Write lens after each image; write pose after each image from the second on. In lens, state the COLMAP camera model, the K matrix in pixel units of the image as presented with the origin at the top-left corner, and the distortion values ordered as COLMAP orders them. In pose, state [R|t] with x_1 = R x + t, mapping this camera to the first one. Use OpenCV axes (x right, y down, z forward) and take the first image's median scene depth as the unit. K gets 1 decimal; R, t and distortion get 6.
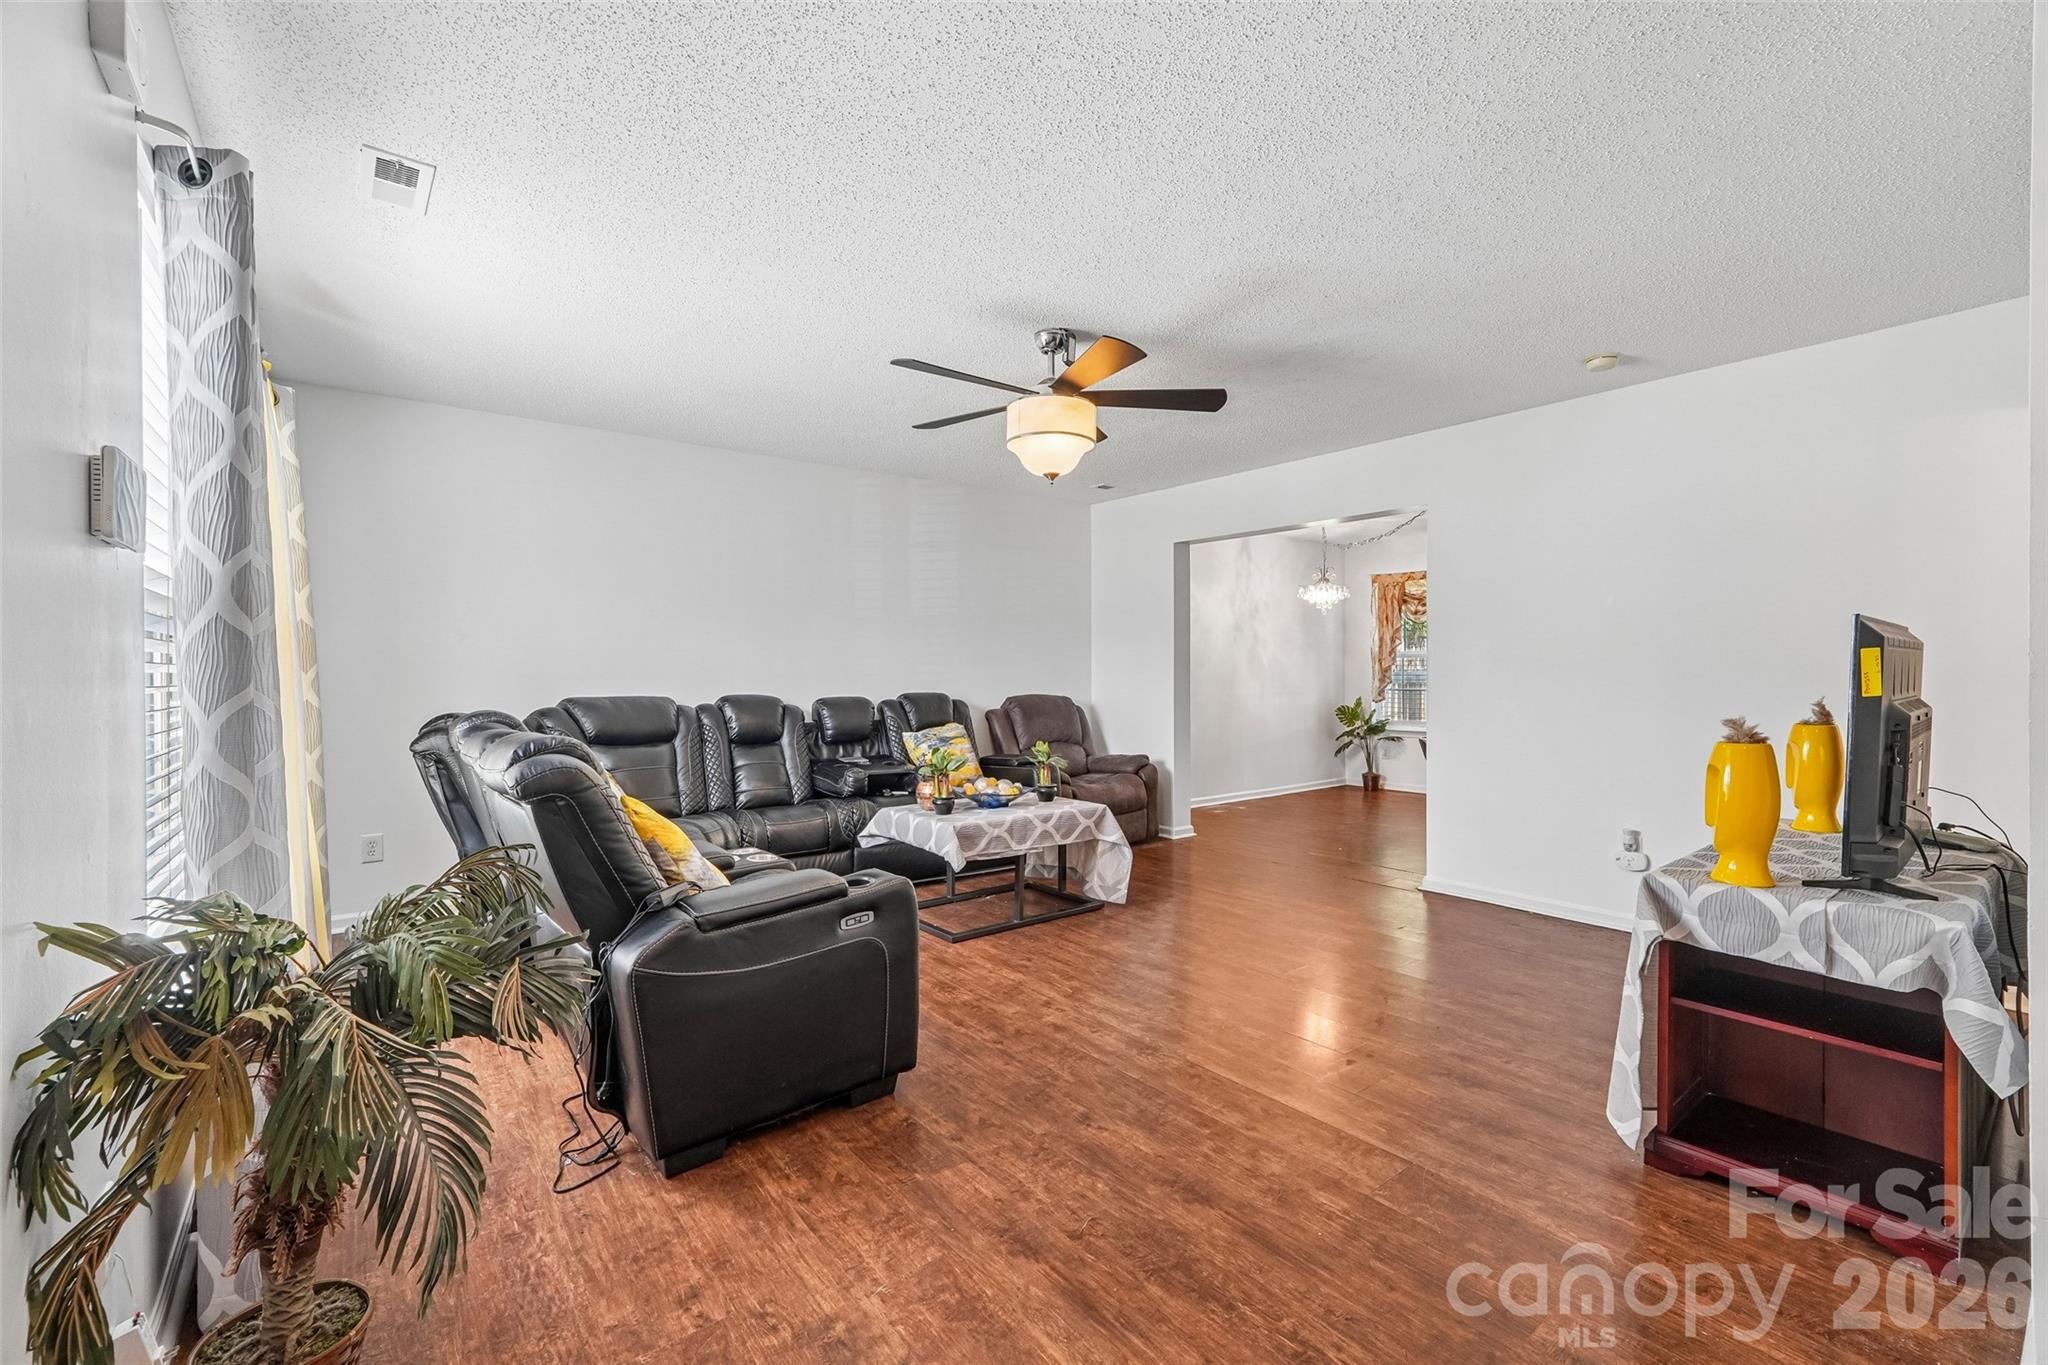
lens RADIAL K [[867.7, 0, 1024.4], [0, 867.7, 676.2], [0, 0, 1]] dist [-0.005170, 0.000027]
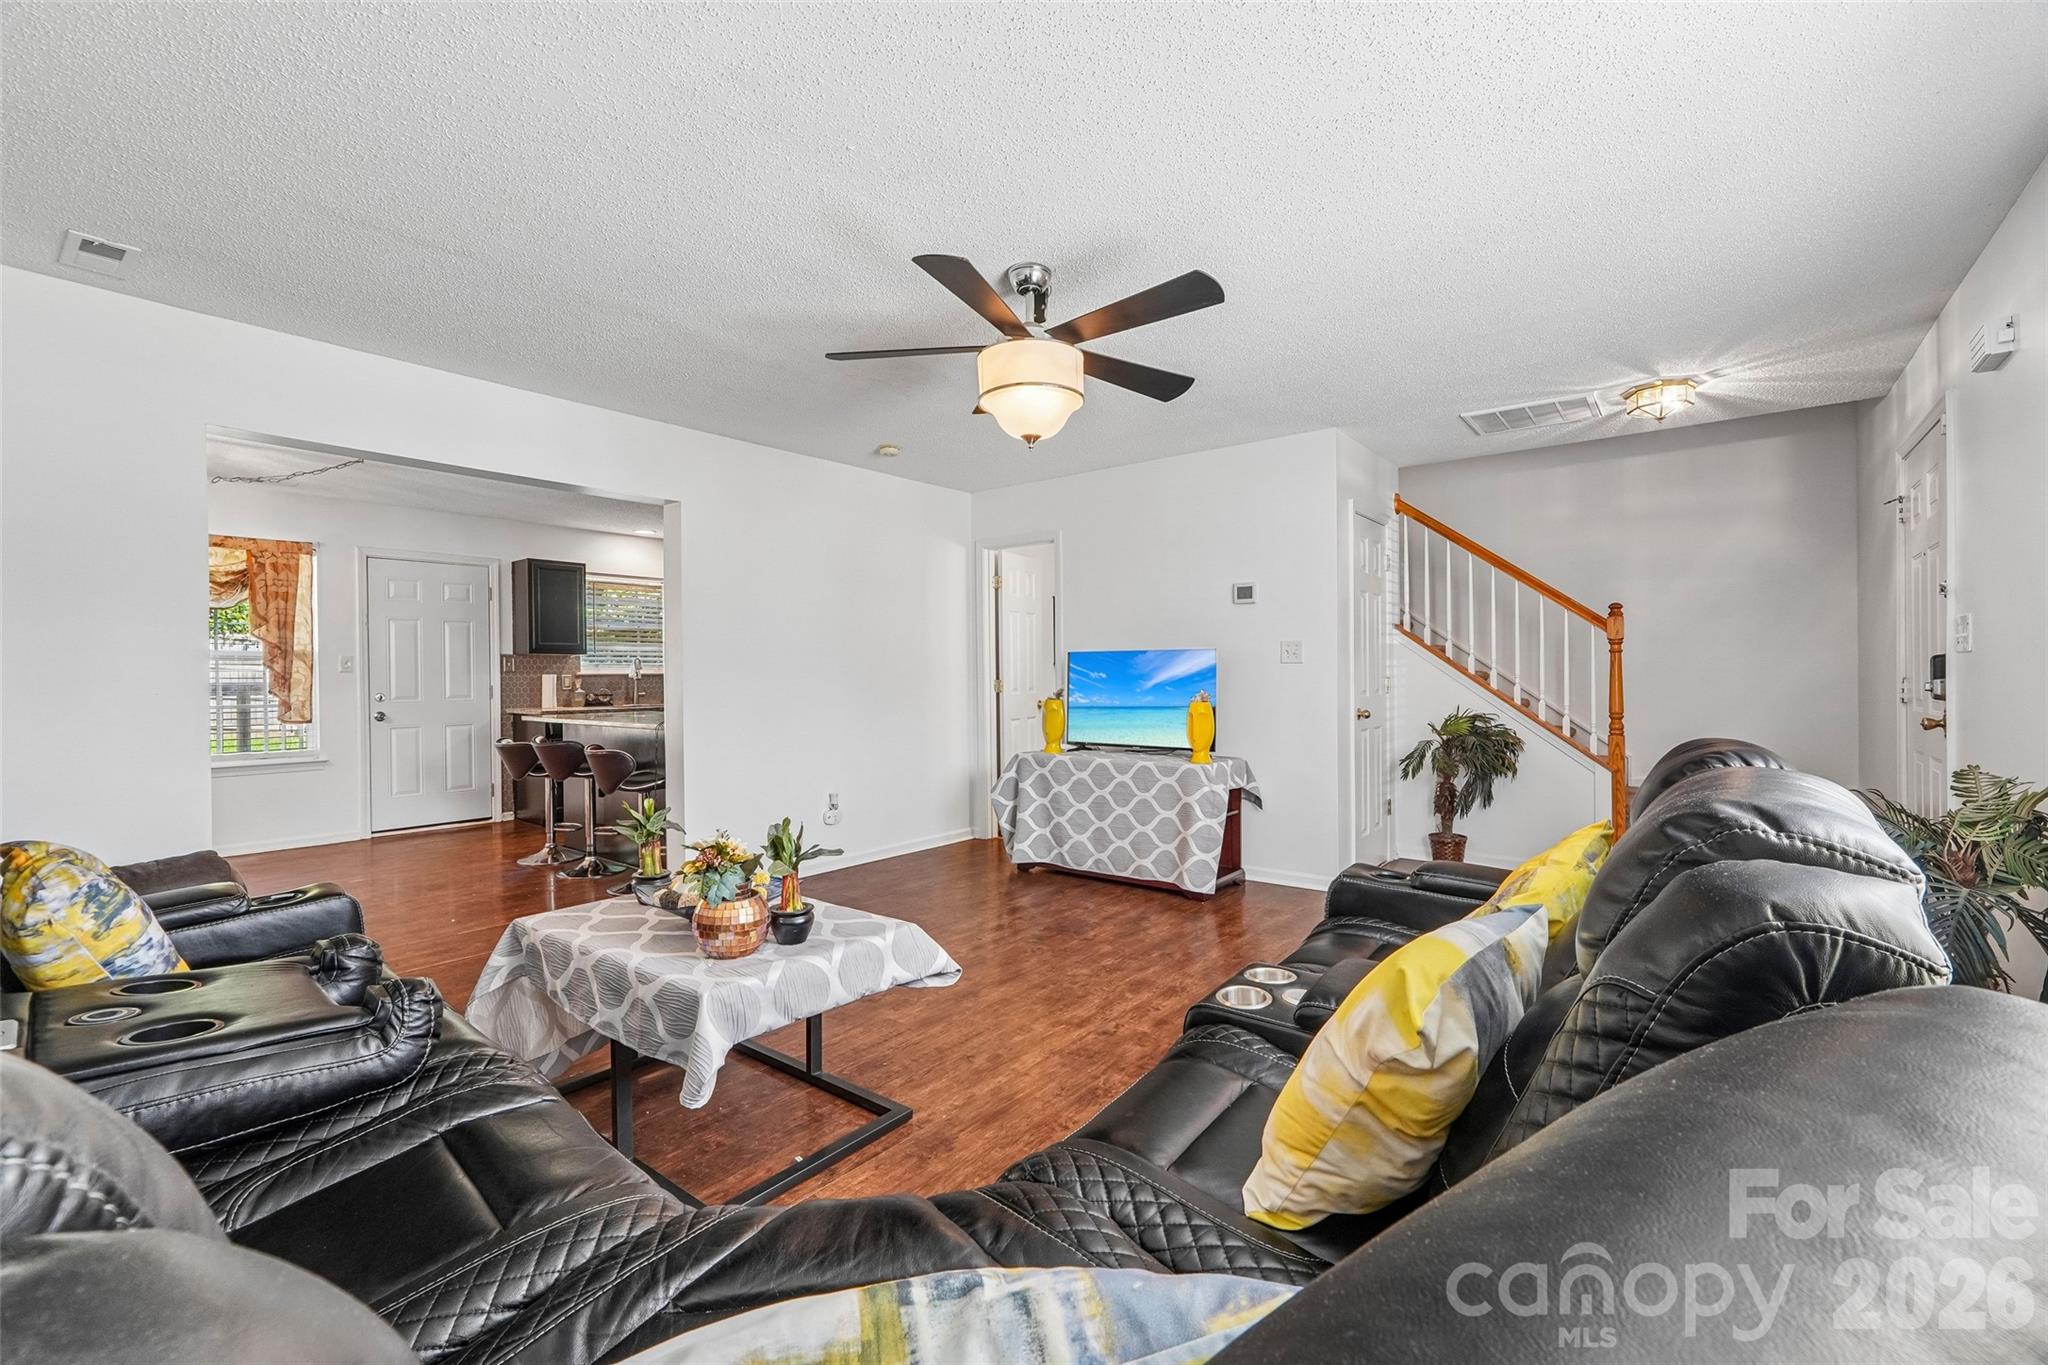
lens RADIAL K [[867.7, 0, 1024.4], [0, 867.7, 676.2], [0, 0, 1]] dist [-0.005170, 0.000027]
pose [[-0.232700, -0.000856, 0.972548, -0.575828], [0.014872, 0.999880, 0.004438, -0.004426], [-0.972435, 0.015497, -0.232659, 0.877549]]
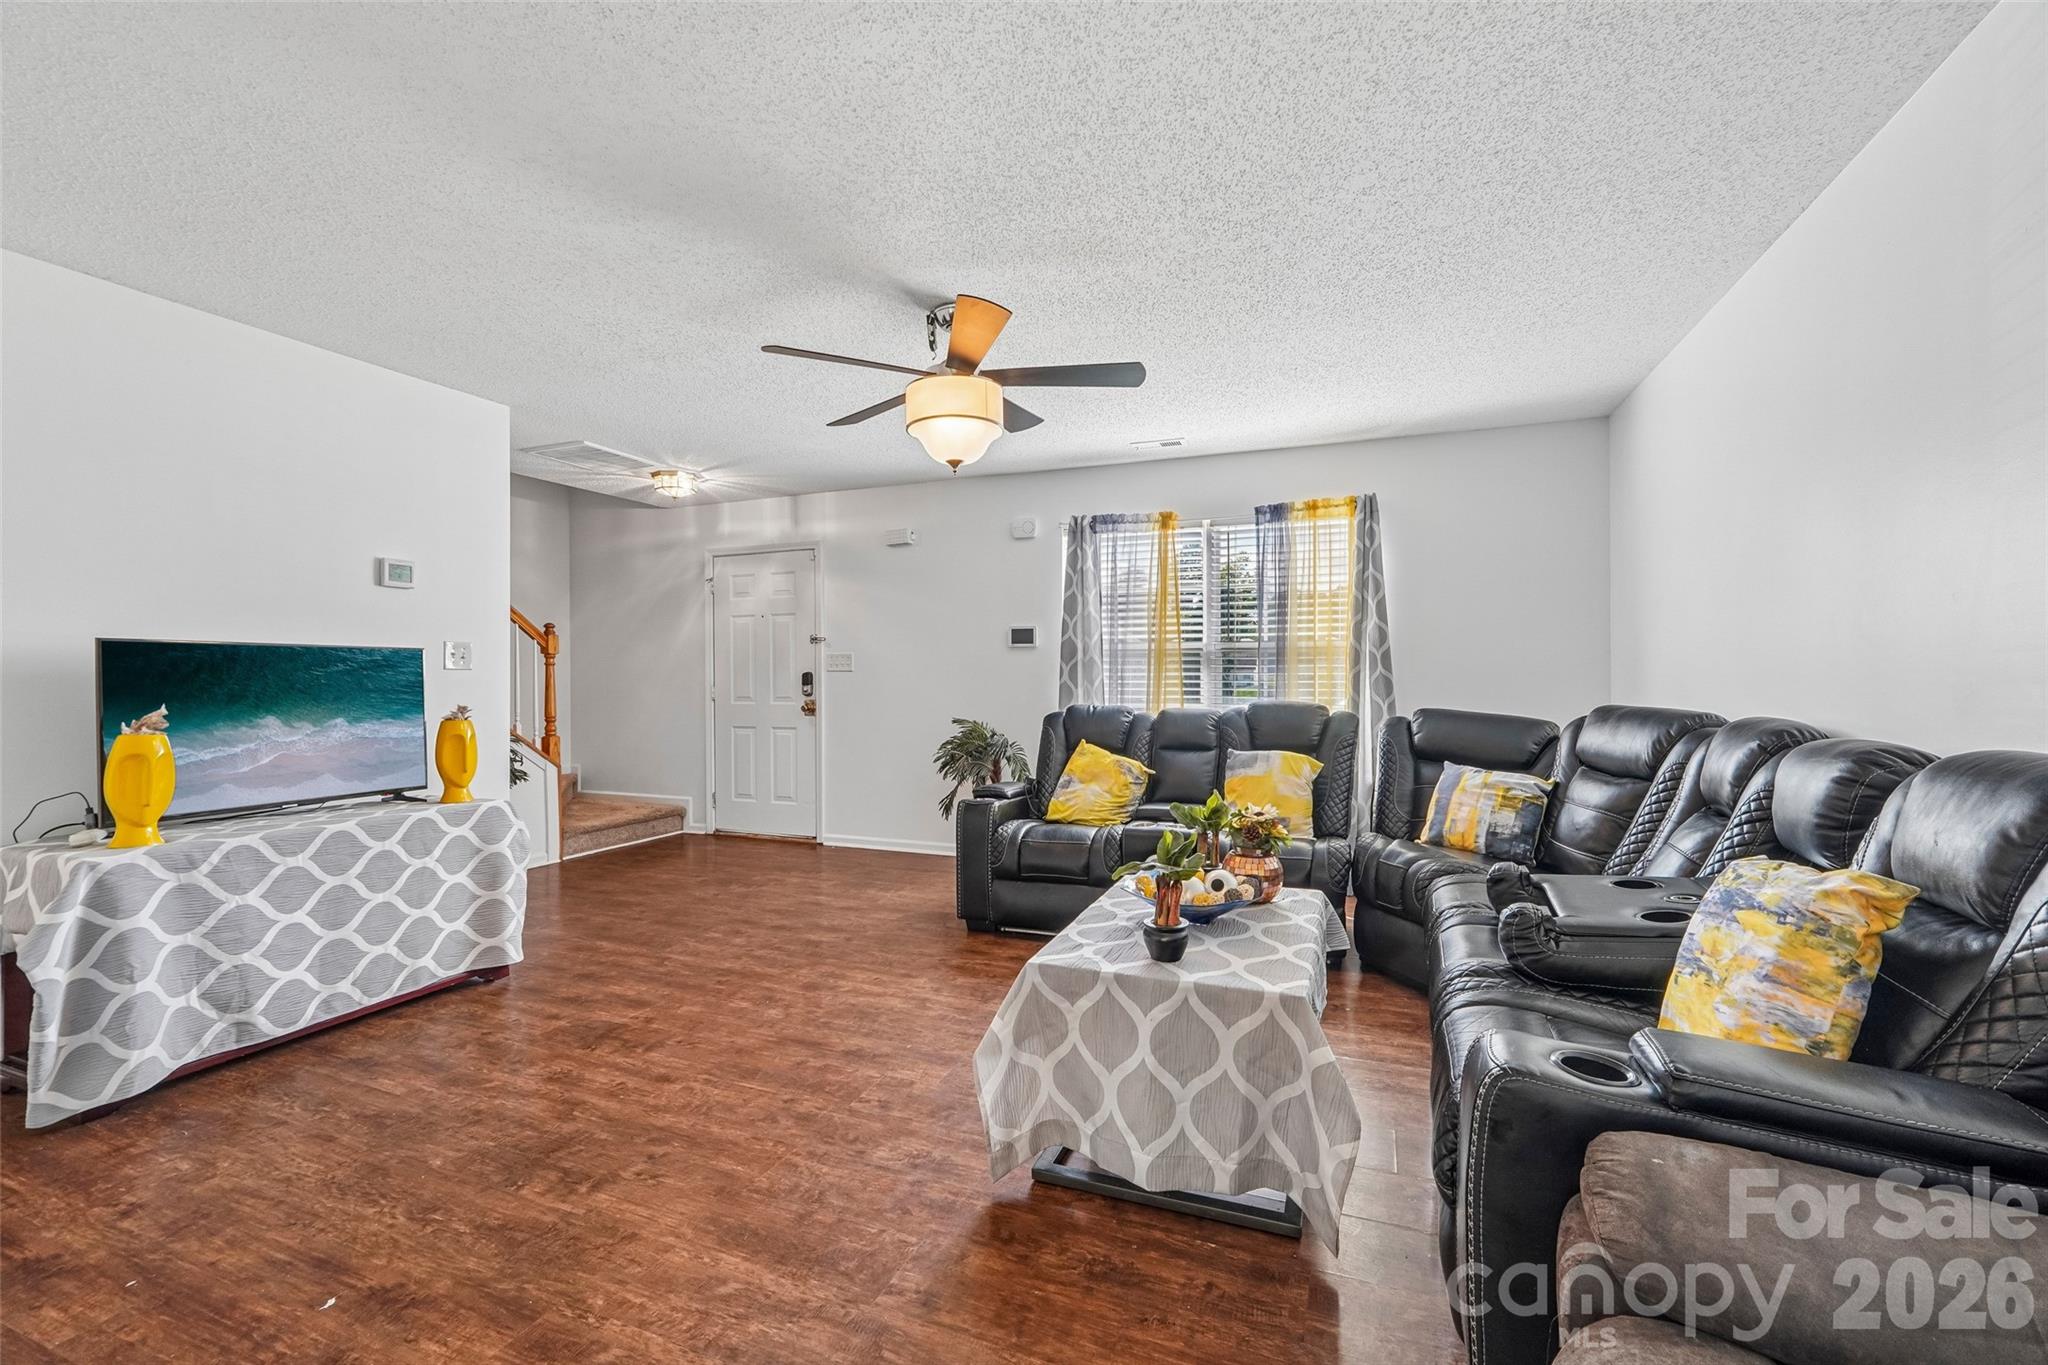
lens RADIAL K [[867.7, 0, 1024.4], [0, 867.7, 676.2], [0, 0, 1]] dist [-0.005170, 0.000027]
pose [[-0.866880, 0.004395, -0.498498, 0.312122], [0.001956, 0.999983, 0.005416, -0.007594], [0.498513, 0.003720, -0.866874, 1.336308]]
